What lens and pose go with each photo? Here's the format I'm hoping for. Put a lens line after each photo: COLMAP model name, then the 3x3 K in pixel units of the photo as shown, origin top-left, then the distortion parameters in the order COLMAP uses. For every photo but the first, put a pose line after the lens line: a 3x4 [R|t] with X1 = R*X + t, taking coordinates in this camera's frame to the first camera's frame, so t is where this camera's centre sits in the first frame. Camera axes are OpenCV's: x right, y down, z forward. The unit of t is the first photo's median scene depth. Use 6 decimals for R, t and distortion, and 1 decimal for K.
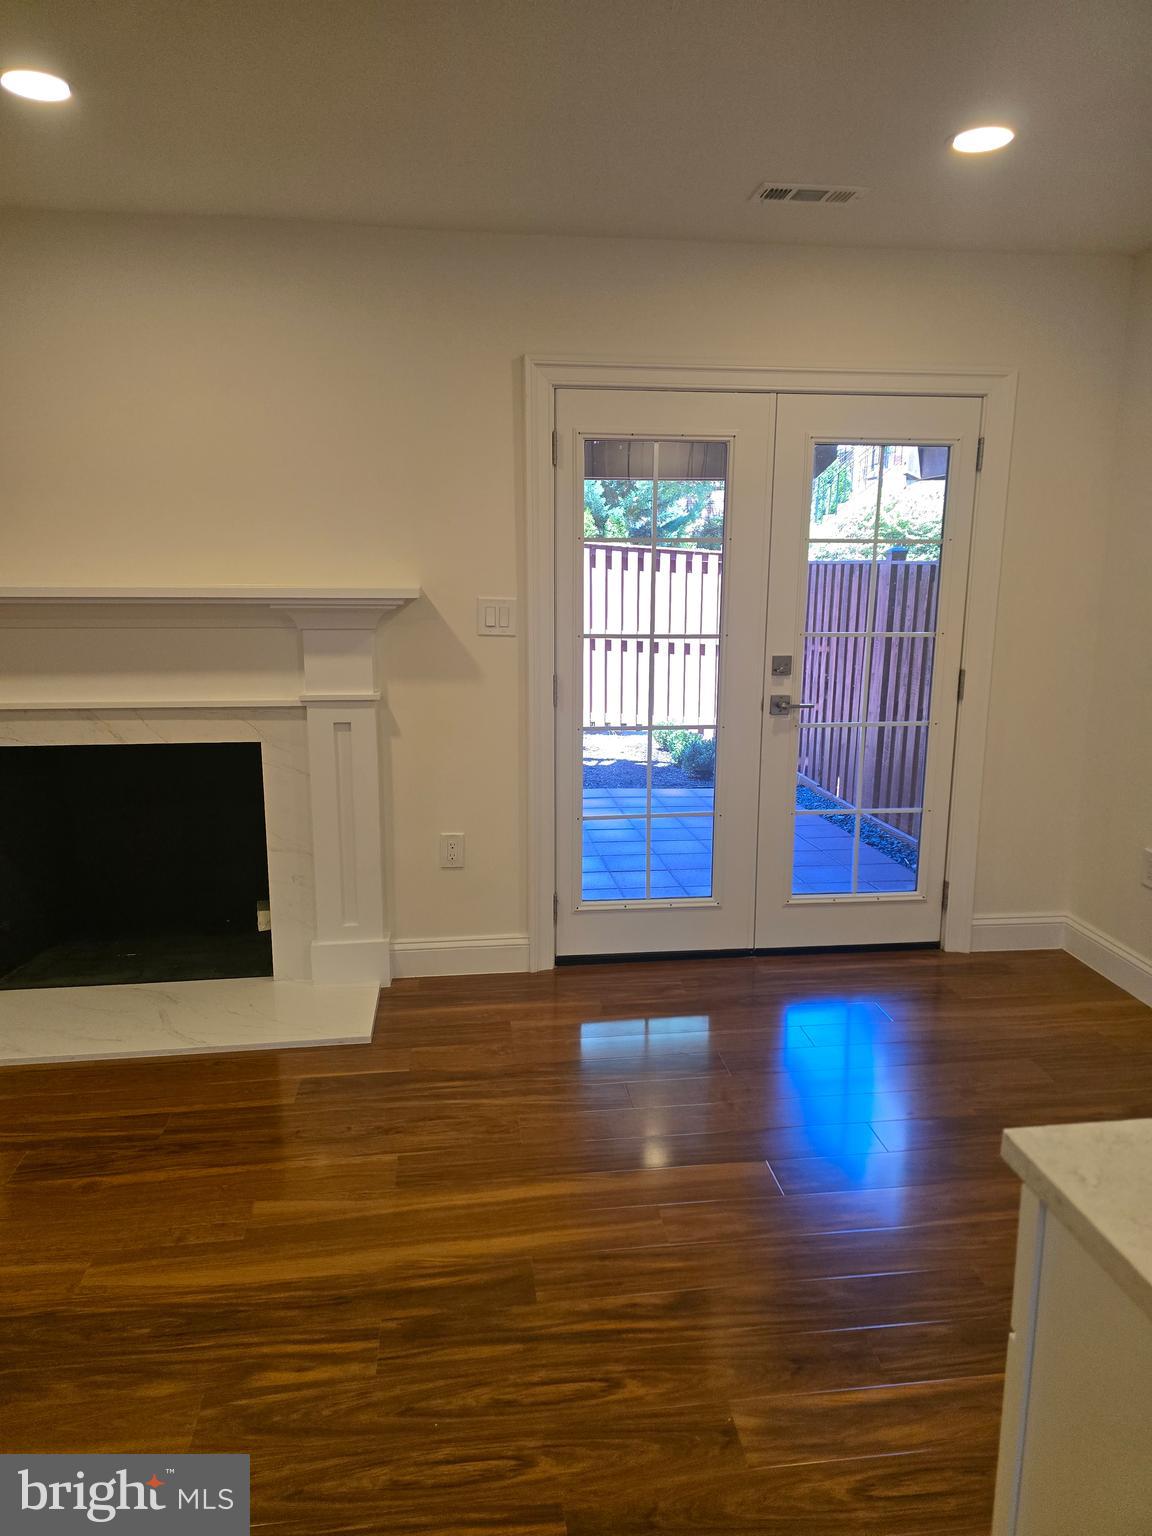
lens RADIAL K [[1037.1, 0, 582.1], [0, 1037.1, 759.2], [0, 0, 1]] dist [0.085749, -0.095544]
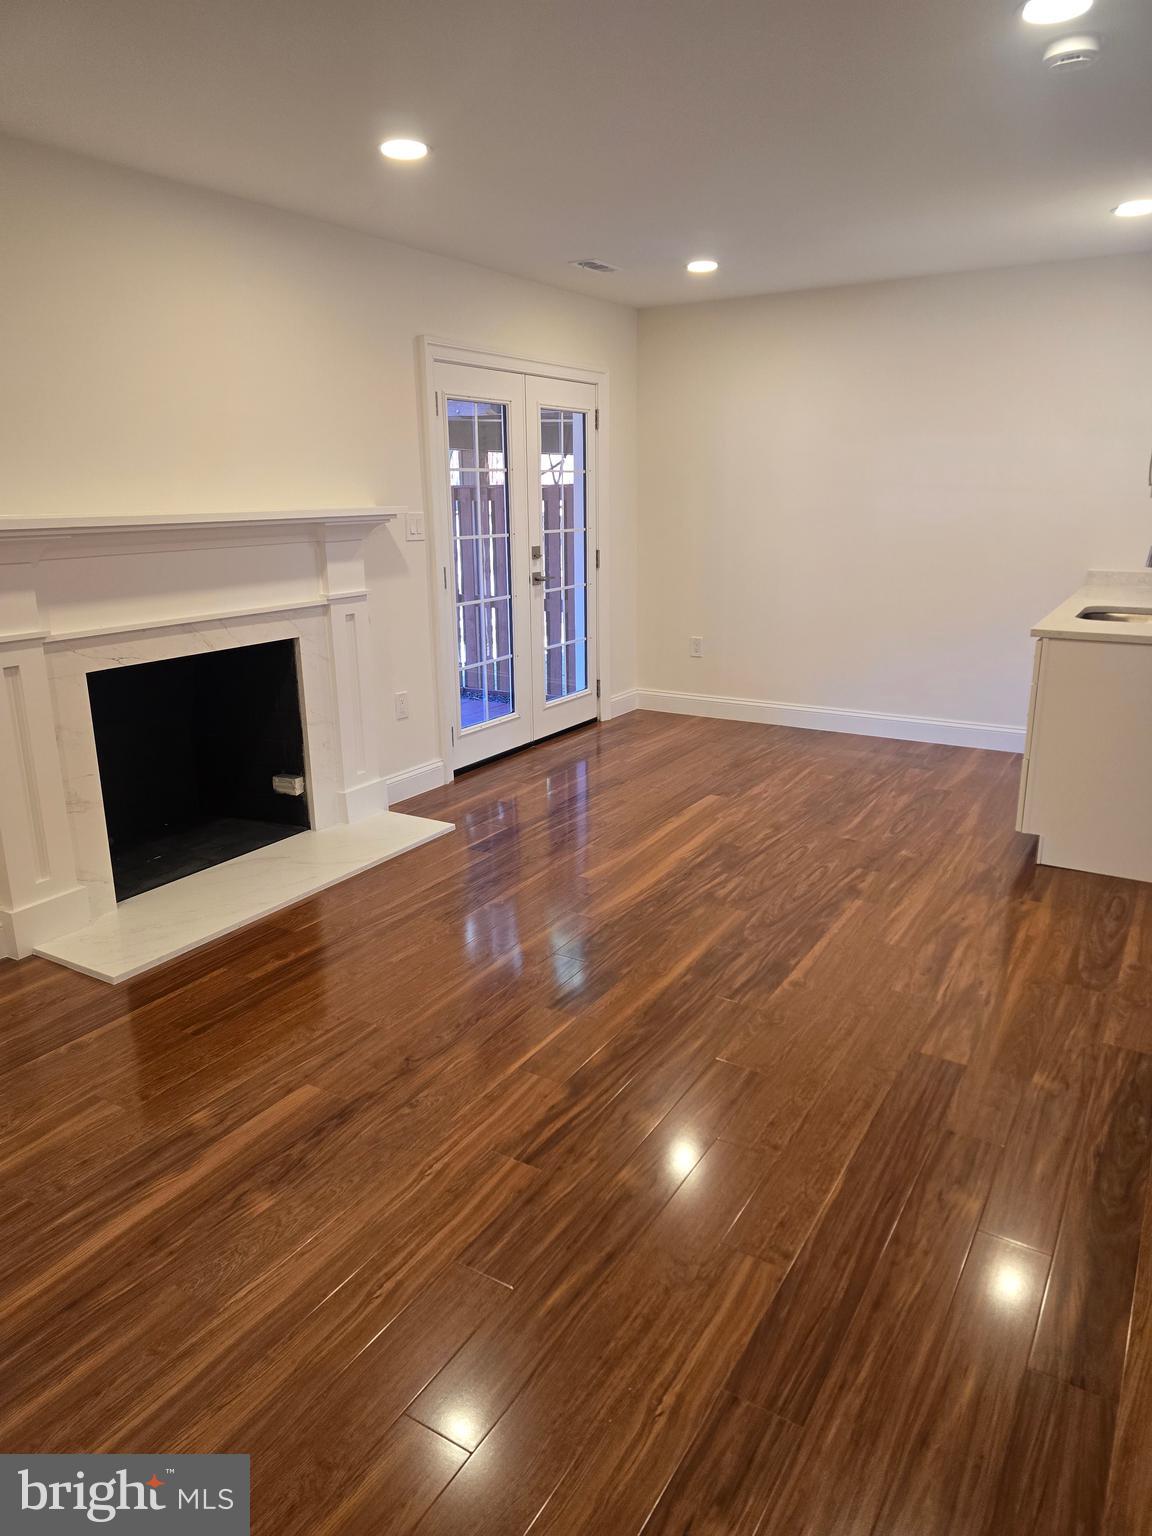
lens RADIAL K [[1037.1, 0, 582.1], [0, 1037.1, 759.2], [0, 0, 1]] dist [0.085749, -0.095544]
pose [[0.623280, -0.212808, 0.752485, -1.153878], [0.169947, 0.976123, 0.135287, 0.015367], [-0.763308, 0.043561, 0.644564, -0.050543]]
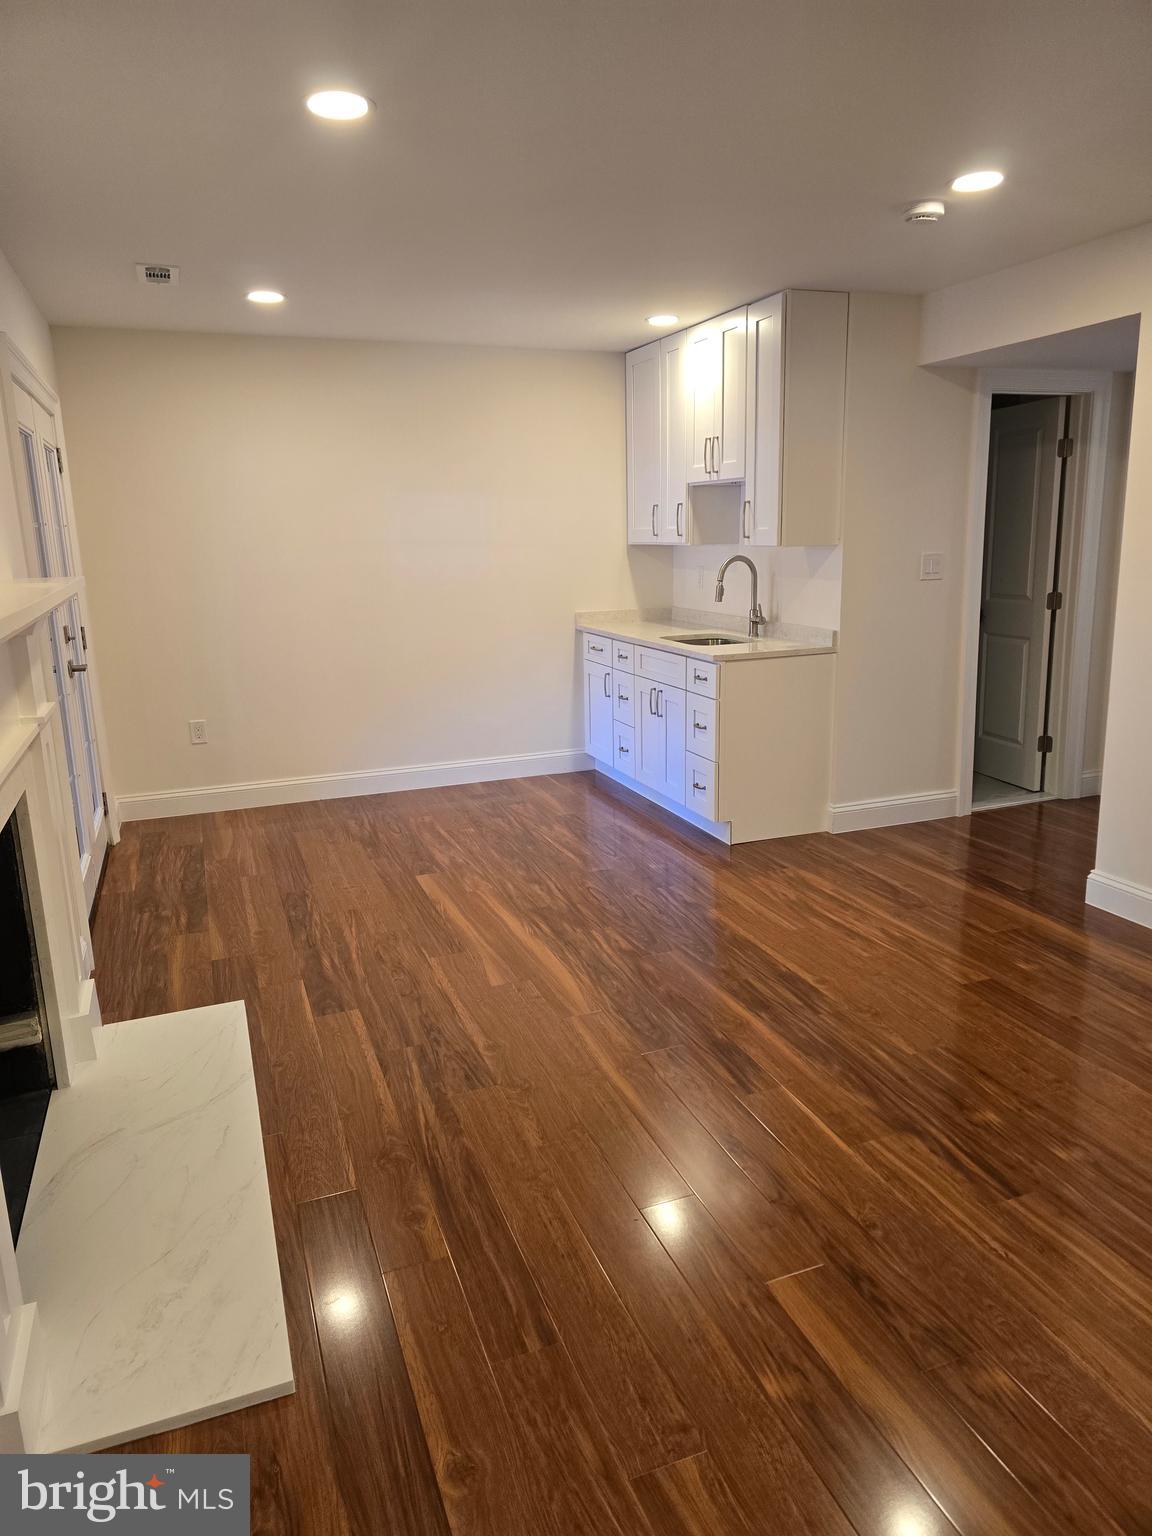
lens RADIAL K [[1036.2, 0, 604.8], [0, 1036.2, 765.5], [0, 0, 1]] dist [0.092549, -0.089528]
pose [[-0.251287, -0.221808, 0.942155, -1.250976], [0.217120, 0.935665, 0.278189, -0.173849], [-0.943246, 0.274466, -0.186962, 0.799146]]
